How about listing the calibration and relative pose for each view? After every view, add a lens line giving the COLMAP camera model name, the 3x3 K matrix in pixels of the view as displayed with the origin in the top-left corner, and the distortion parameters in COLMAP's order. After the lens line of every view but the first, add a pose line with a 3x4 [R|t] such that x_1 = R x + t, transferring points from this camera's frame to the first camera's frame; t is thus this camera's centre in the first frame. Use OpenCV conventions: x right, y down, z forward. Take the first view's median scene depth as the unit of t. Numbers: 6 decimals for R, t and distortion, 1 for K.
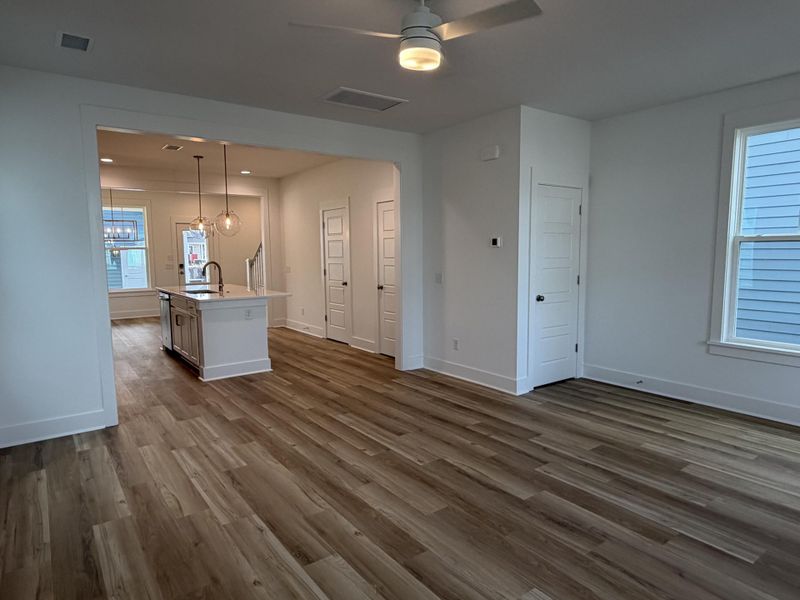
lens RADIAL K [[495.8, 0, 402.8], [0, 495.8, 302.0], [0, 0, 1]] dist [-0.003388, 0.005454]
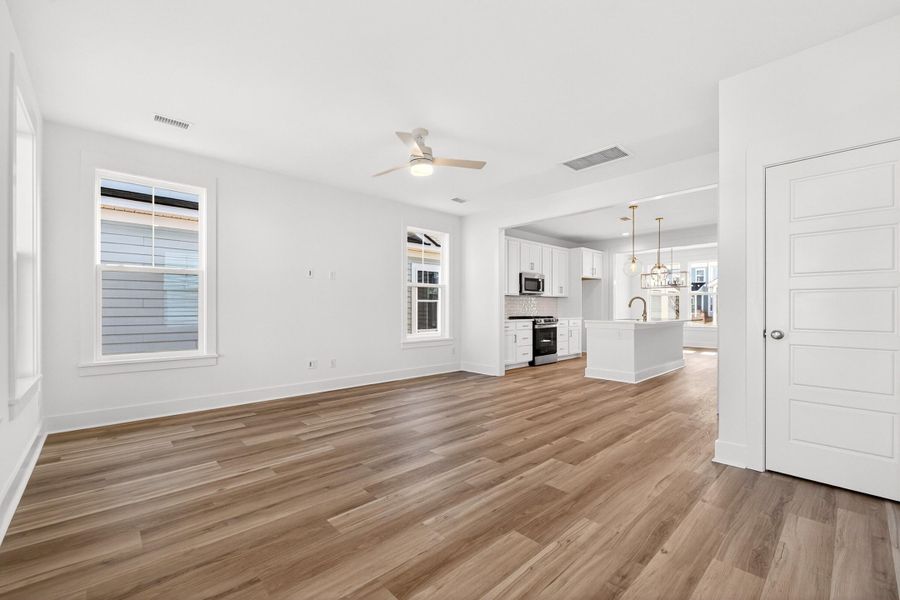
lens RADIAL K [[377.2, 0, 451.2], [0, 377.2, 306.0], [0, 0, 1]] dist [-0.000902, -0.000779]
pose [[0.109360, 0.002901, -0.993998, 0.898386], [-0.105356, 0.994397, -0.008689, 0.005653], [0.988403, 0.105674, 0.109053, 0.636783]]
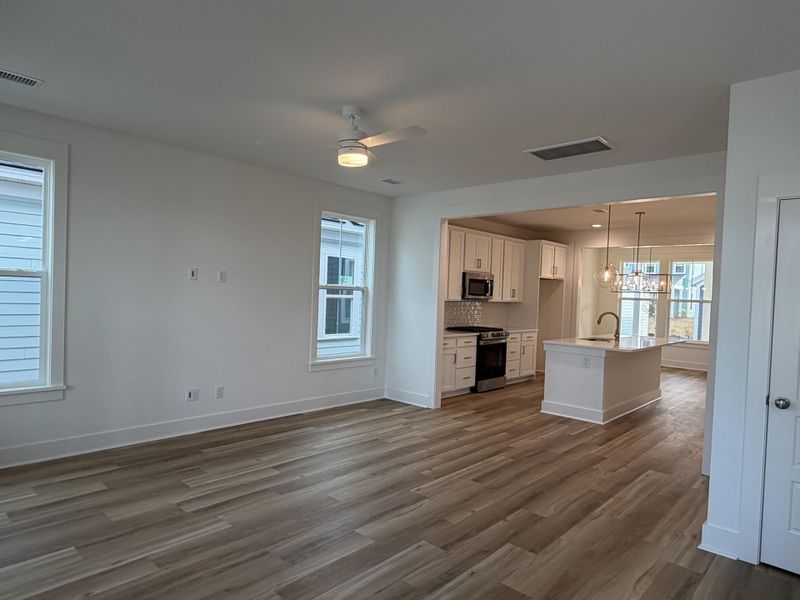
lens RADIAL K [[495.8, 0, 397.2], [0, 495.8, 300.7], [0, 0, 1]] dist [-0.003388, 0.005454]
pose [[0.177091, 0.033034, -0.983640, 0.911367], [-0.141720, 0.989877, 0.007729, -0.078769], [0.973938, 0.138032, 0.179979, 0.583777]]
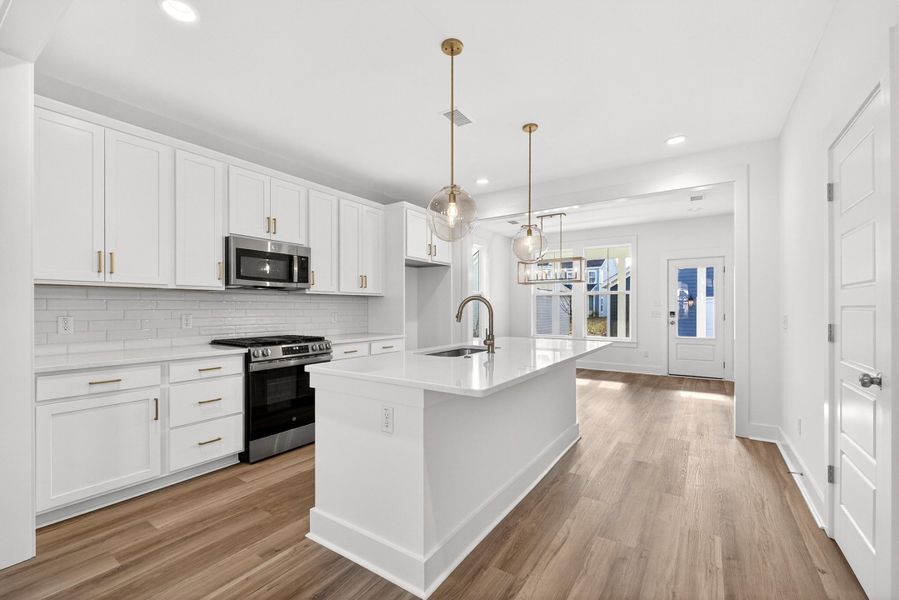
lens RADIAL K [[376.7, 0, 453.1], [0, 376.7, 306.3], [0, 0, 1]] dist [-0.000902, -0.000779]
pose [[0.335076, 0.007447, -0.942162, -0.020790], [-0.102237, 0.994352, -0.028501, -0.091114], [0.936628, 0.105873, 0.333945, 1.348974]]
